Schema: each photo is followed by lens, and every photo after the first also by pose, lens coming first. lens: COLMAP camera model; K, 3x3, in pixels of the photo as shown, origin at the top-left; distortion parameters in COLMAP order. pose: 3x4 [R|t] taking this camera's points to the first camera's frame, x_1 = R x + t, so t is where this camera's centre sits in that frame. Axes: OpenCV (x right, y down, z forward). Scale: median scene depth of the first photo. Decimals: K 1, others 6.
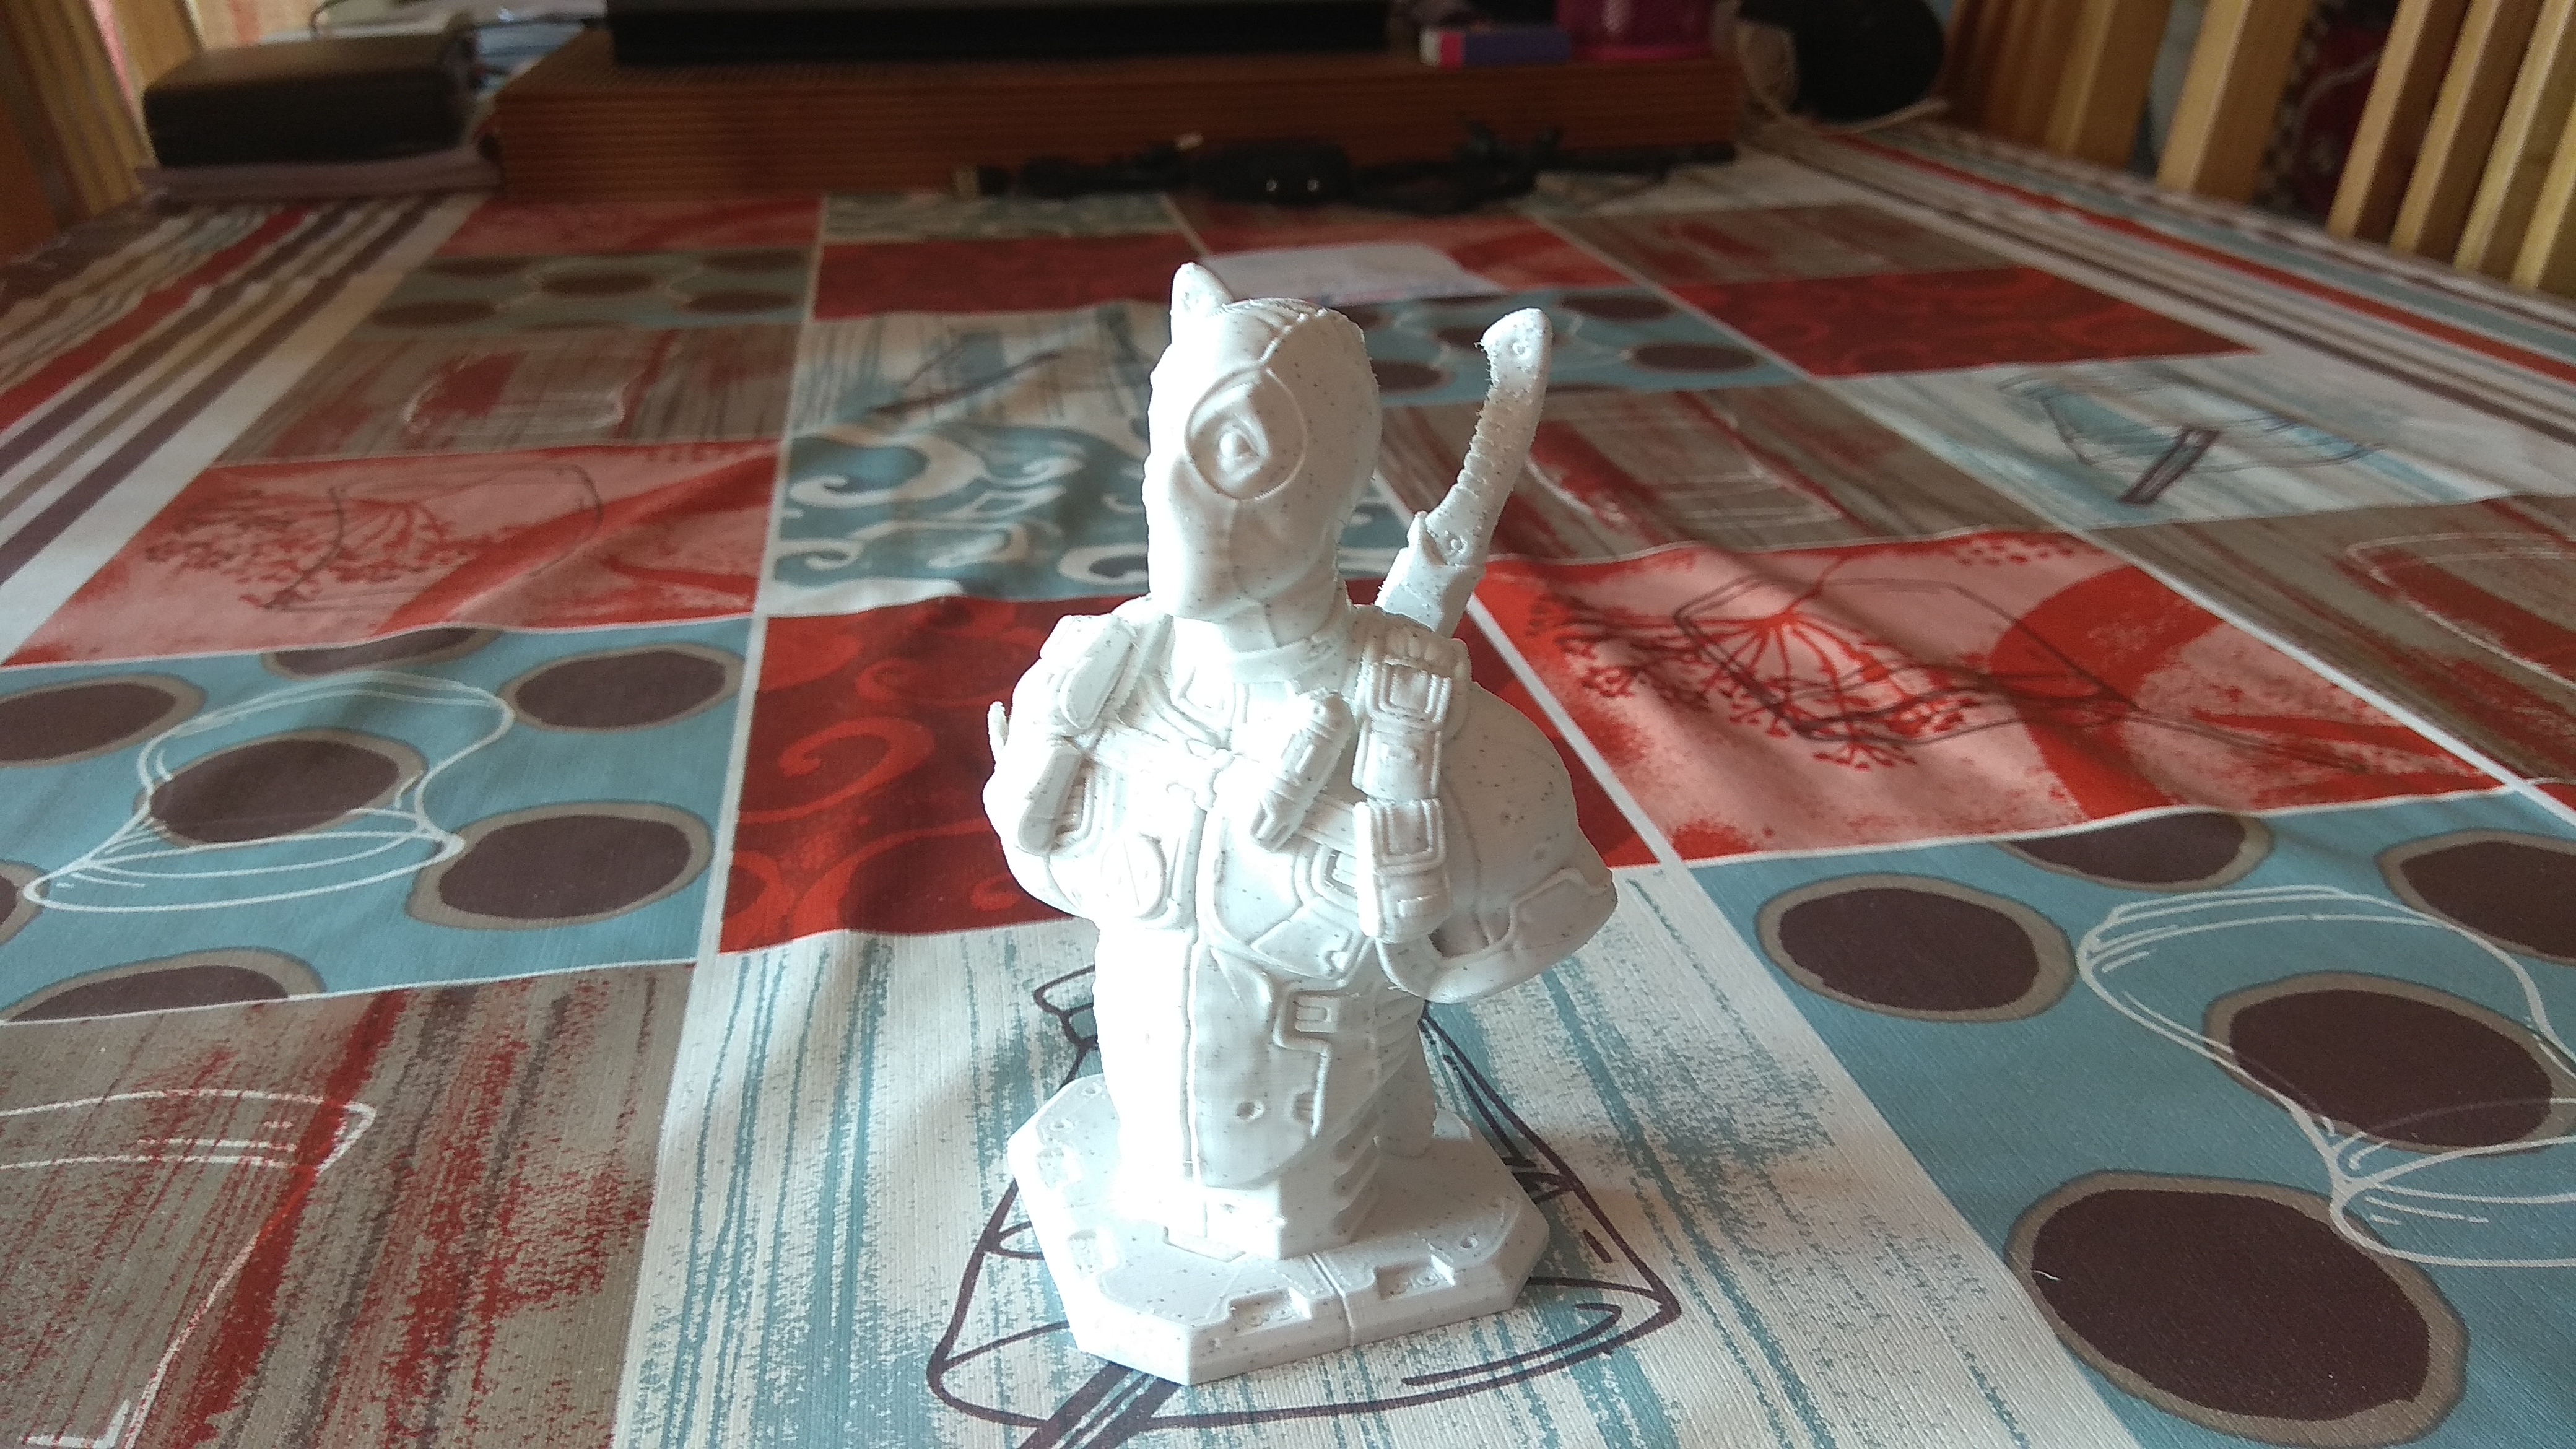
lens RADIAL K [[2033.0, 0, 1279.4], [0, 2033.0, 721.8], [0, 0, 1]] dist [0.110036, -0.228232]
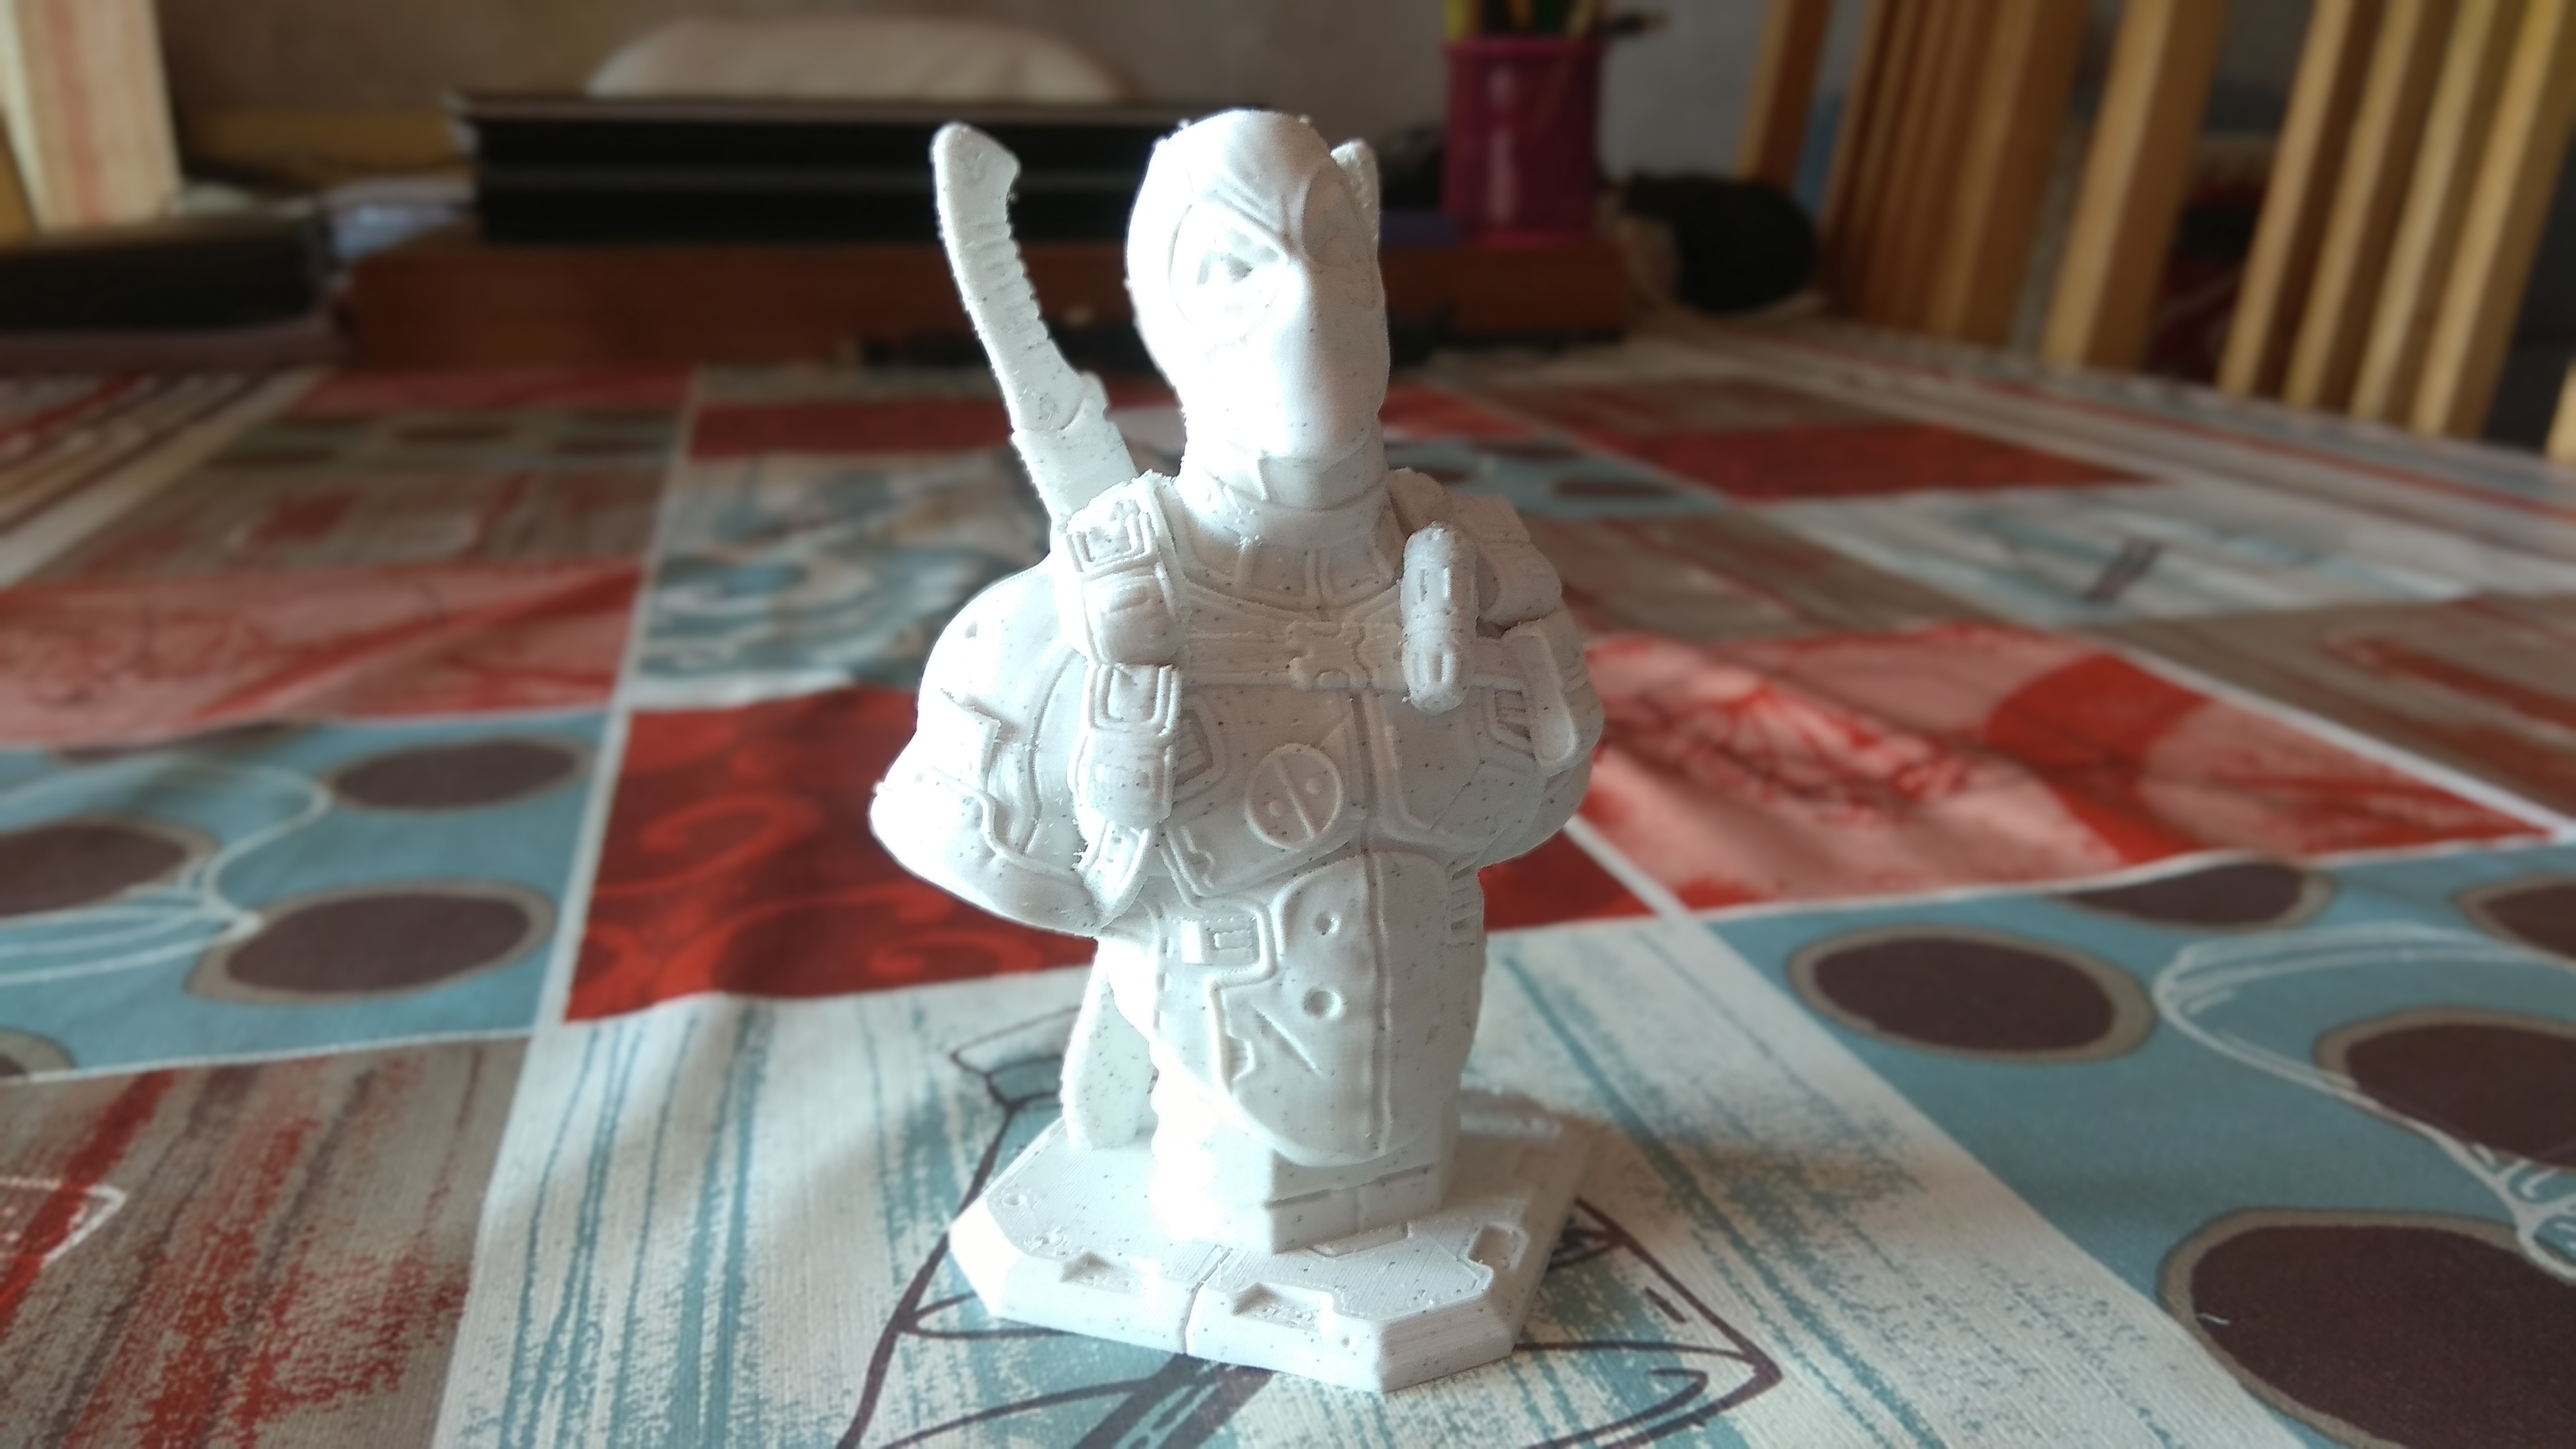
lens RADIAL K [[2033.0, 0, 1279.4], [0, 2033.0, 721.8], [0, 0, 1]] dist [0.110036, -0.228232]
pose [[0.997905, -0.007270, 0.064285, -0.033761], [0.015286, 0.992027, -0.125099, 0.091964], [-0.062863, 0.125820, 0.990059, 0.130917]]
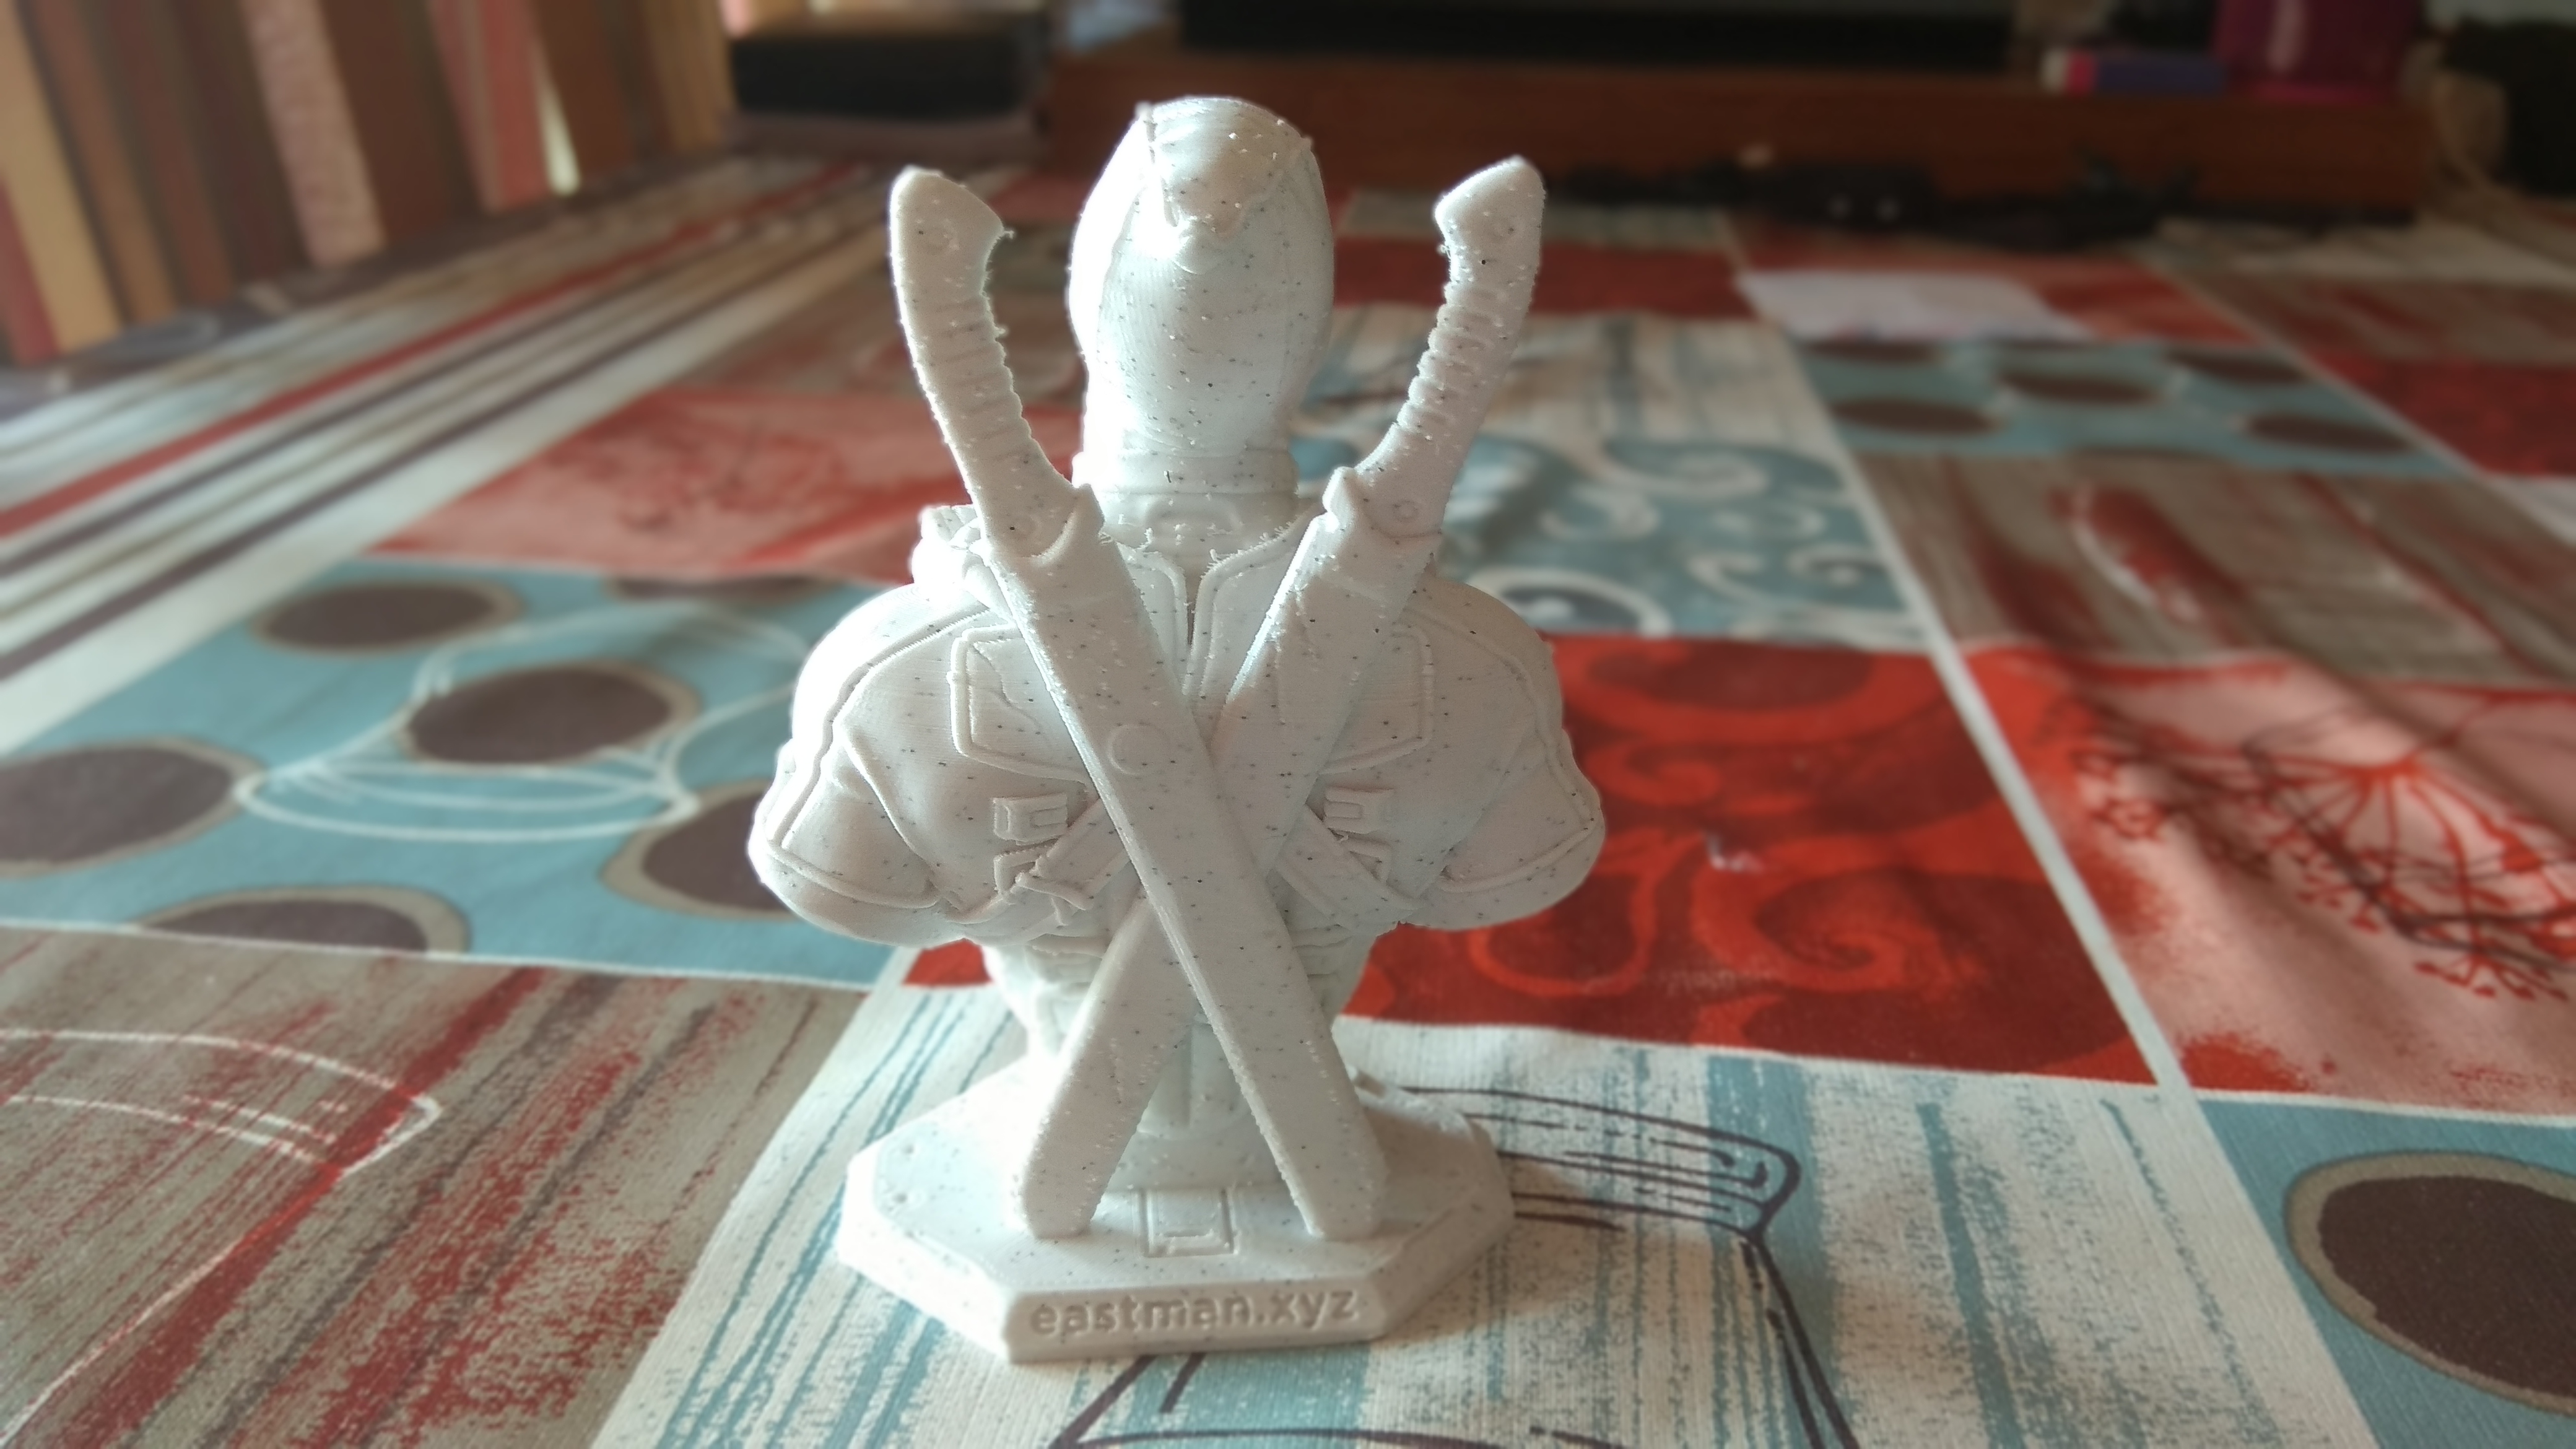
lens RADIAL K [[2026.0, 0, 1288.0], [0, 2026.0, 724.5], [0, 0, 1]] dist [0.107047, -0.219097]
pose [[0.957259, 0.137889, -0.254246, 0.061162], [-0.143110, 0.989705, -0.002061, -0.009556], [0.251344, 0.038358, 0.967137, 0.228964]]
